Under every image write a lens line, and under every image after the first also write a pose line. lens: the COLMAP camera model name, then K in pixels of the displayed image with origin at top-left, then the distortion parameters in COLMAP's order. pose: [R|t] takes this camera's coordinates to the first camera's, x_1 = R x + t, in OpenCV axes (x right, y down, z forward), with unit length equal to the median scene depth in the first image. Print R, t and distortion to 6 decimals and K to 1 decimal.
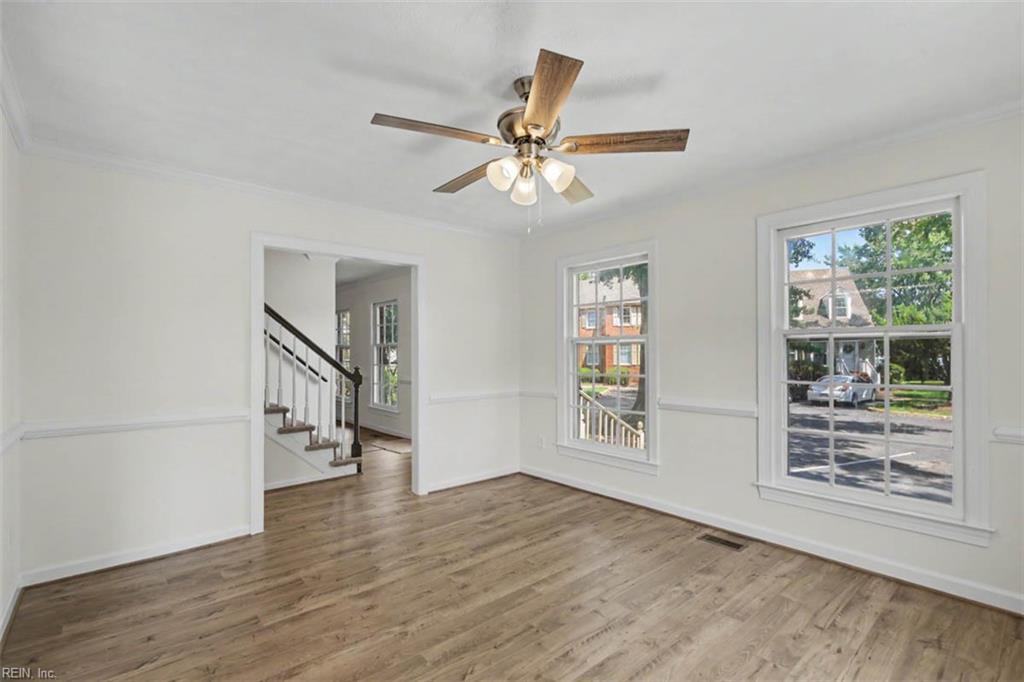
lens RADIAL K [[477.6, 0, 516.8], [0, 477.6, 348.1], [0, 0, 1]] dist [0.000669, 0.000570]
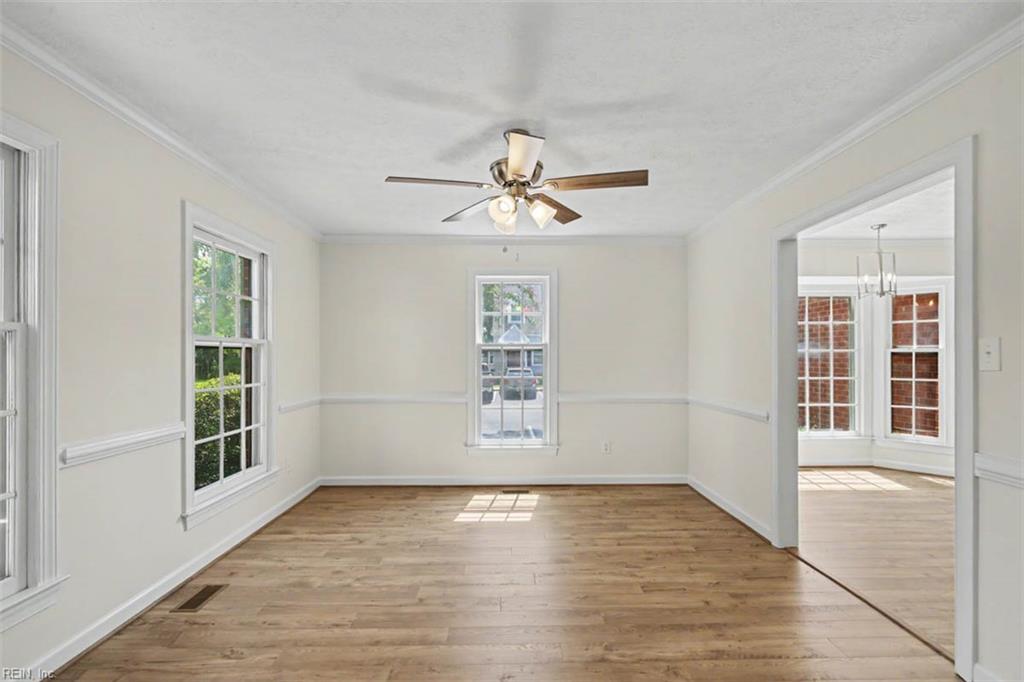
lens RADIAL K [[477.6, 0, 512.2], [0, 477.6, 355.3], [0, 0, 1]] dist [0.000669, 0.000570]
pose [[-0.764187, 0.005413, 0.644972, -0.516236], [-0.000026, 0.999965, -0.008423, 0.006127], [-0.644995, -0.006454, -0.764160, 1.348334]]
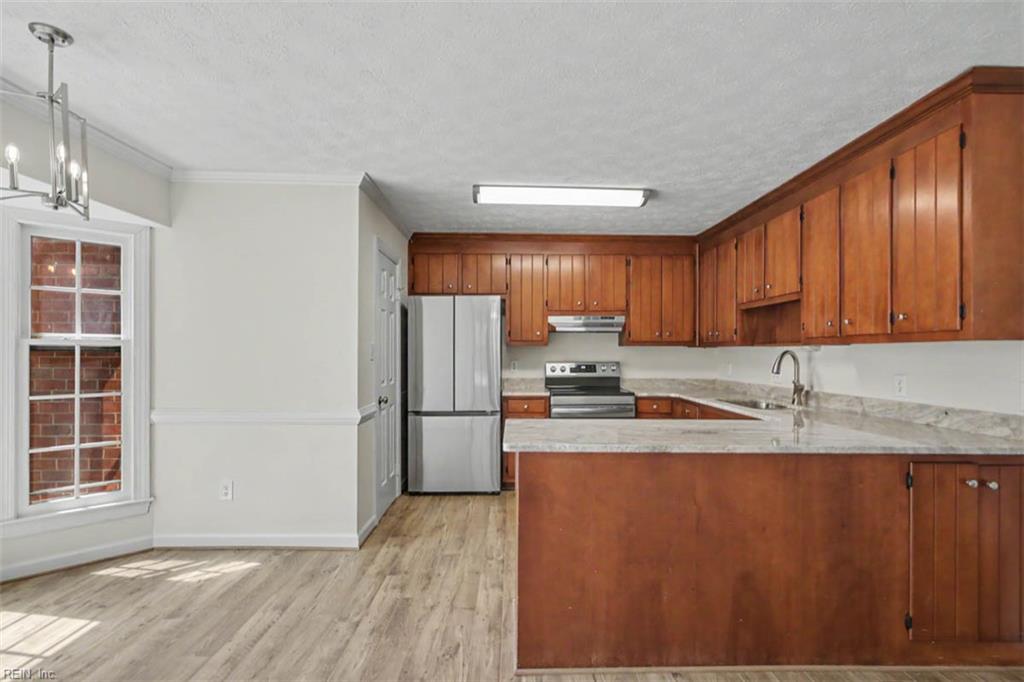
lens RADIAL K [[477.6, 0, 516.7], [0, 477.6, 346.7], [0, 0, 1]] dist [0.000669, 0.000570]
pose [[-0.644122, -0.006744, -0.764893, -0.348598], [0.007731, 0.999853, -0.015325, 0.003655], [0.764884, -0.015785, -0.643975, 0.379372]]
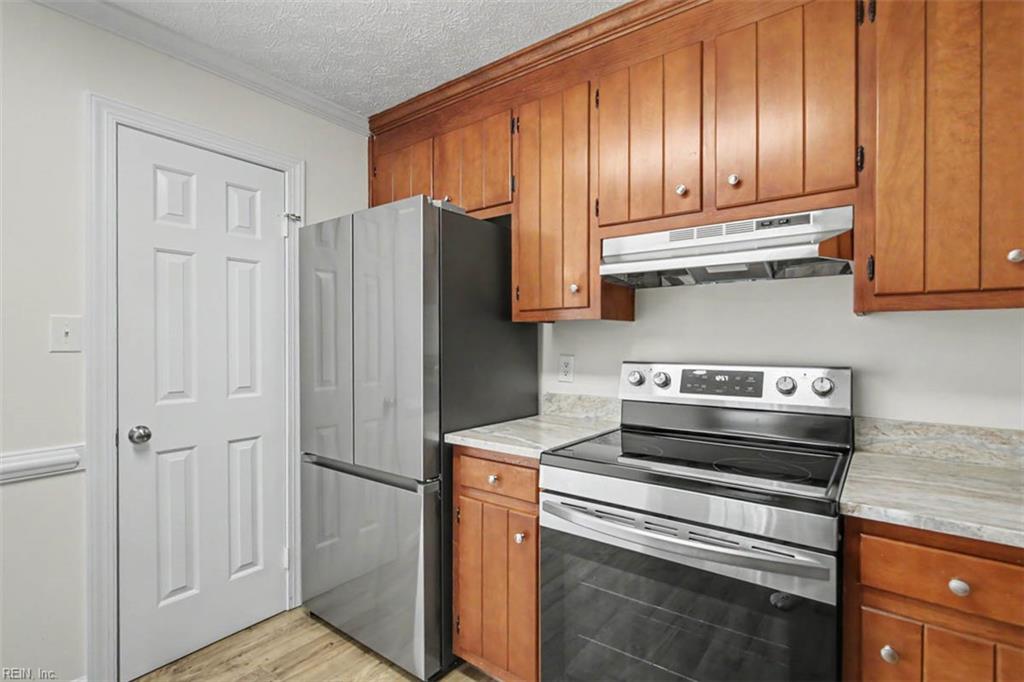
lens RADIAL K [[477.6, 0, 519.3], [0, 477.6, 344.0], [0, 0, 1]] dist [0.000669, 0.000570]
pose [[-0.976970, 0.009860, -0.213150, -1.352876], [0.009099, 0.999948, 0.004552, 0.004805], [0.213184, 0.002508, -0.977009, 0.020210]]
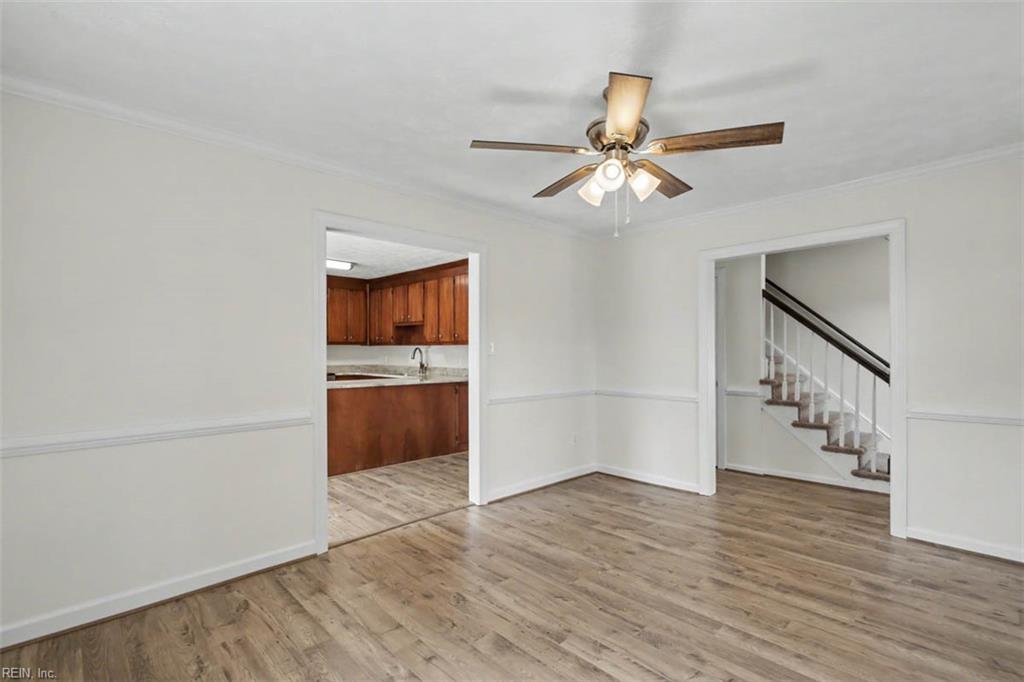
lens RADIAL K [[477.6, 0, 520.6], [0, 477.6, 357.4], [0, 0, 1]] dist [0.000669, 0.000570]
pose [[0.056389, 0.023310, -0.998137, 0.729973], [0.010683, 0.999656, 0.023949, -0.002537], [0.998352, -0.012013, 0.056121, 0.513474]]
